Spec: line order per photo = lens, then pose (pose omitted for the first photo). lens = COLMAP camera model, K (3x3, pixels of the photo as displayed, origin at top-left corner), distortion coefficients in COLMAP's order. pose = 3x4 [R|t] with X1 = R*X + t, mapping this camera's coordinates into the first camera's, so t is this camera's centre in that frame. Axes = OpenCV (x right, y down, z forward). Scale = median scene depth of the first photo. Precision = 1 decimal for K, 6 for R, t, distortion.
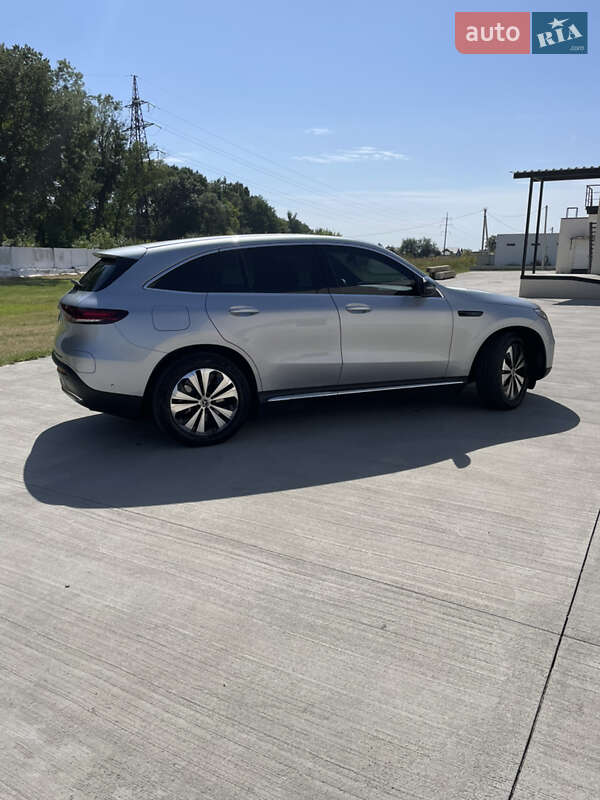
lens RADIAL K [[606.0, 0, 300.2], [0, 606.0, 399.6], [0, 0, 1]] dist [0.073008, -0.097022]
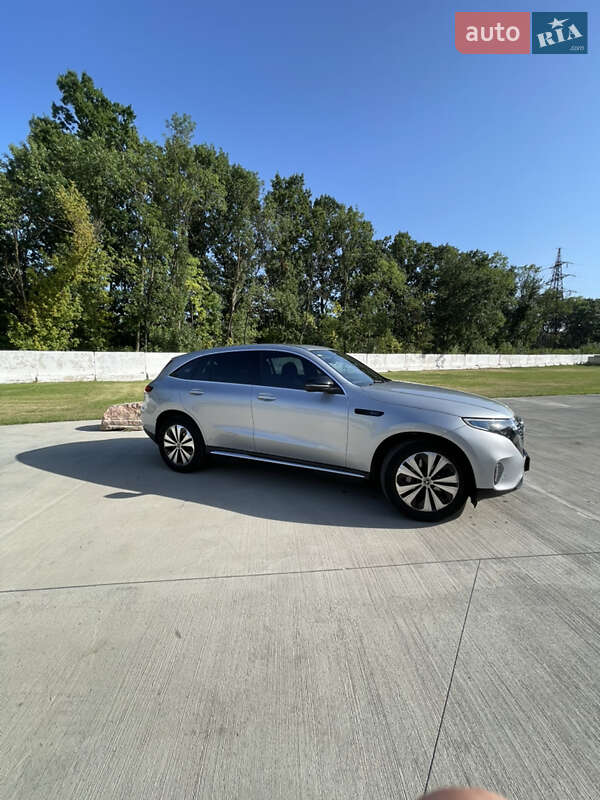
lens RADIAL K [[321.4, 0, 302.0], [0, 321.4, 400.8], [0, 0, 1]] dist [-0.003195, 0.001812]
pose [[0.610206, 0.084710, -0.787701, 0.614115], [-0.164591, 0.986129, -0.021454, -0.128000], [0.774957, 0.142740, 0.615685, 0.576085]]
